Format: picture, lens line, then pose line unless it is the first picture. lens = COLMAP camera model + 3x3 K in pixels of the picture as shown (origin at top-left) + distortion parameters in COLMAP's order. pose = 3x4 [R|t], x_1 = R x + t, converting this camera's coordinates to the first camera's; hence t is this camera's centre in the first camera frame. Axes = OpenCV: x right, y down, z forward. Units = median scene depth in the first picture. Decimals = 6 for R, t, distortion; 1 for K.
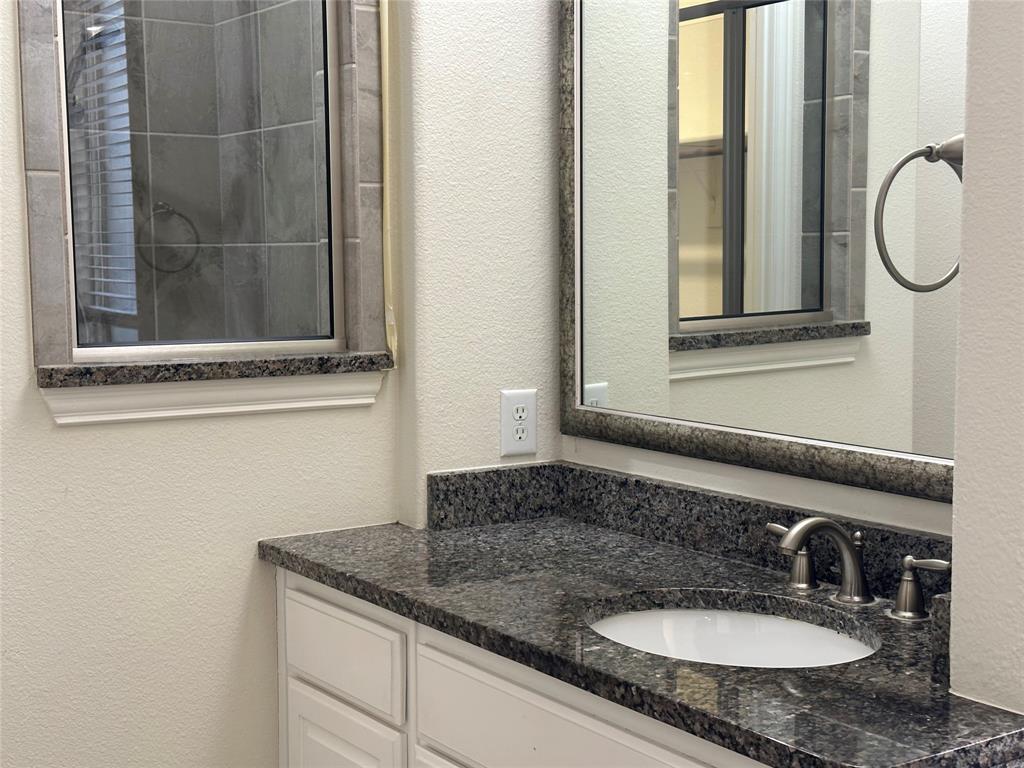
lens RADIAL K [[1476.6, 0, 512.5], [0, 1476.6, 387.9], [0, 0, 1]] dist [0.141042, 0.000000]
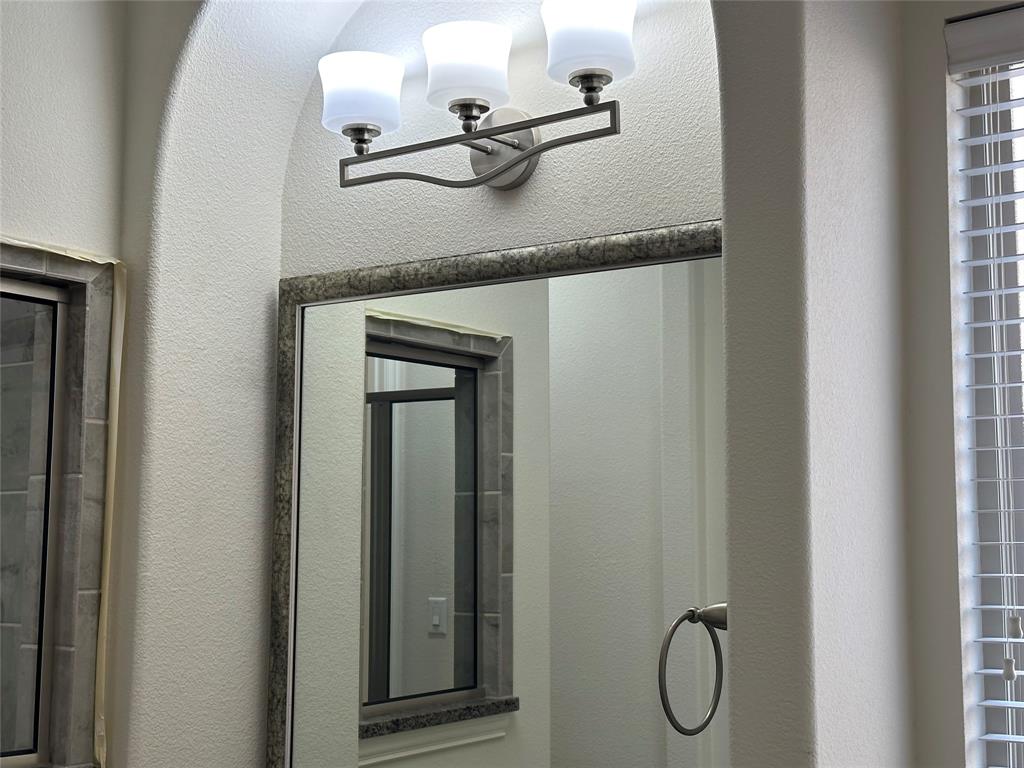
lens RADIAL K [[1476.6, 0, 509.1], [0, 1476.6, 382.8], [0, 0, 1]] dist [0.141042, 0.000000]
pose [[0.943047, 0.046106, 0.329449, -0.164518], [0.020544, 0.980386, -0.196011, -0.070232], [-0.332025, 0.191616, 0.923603, -0.051327]]
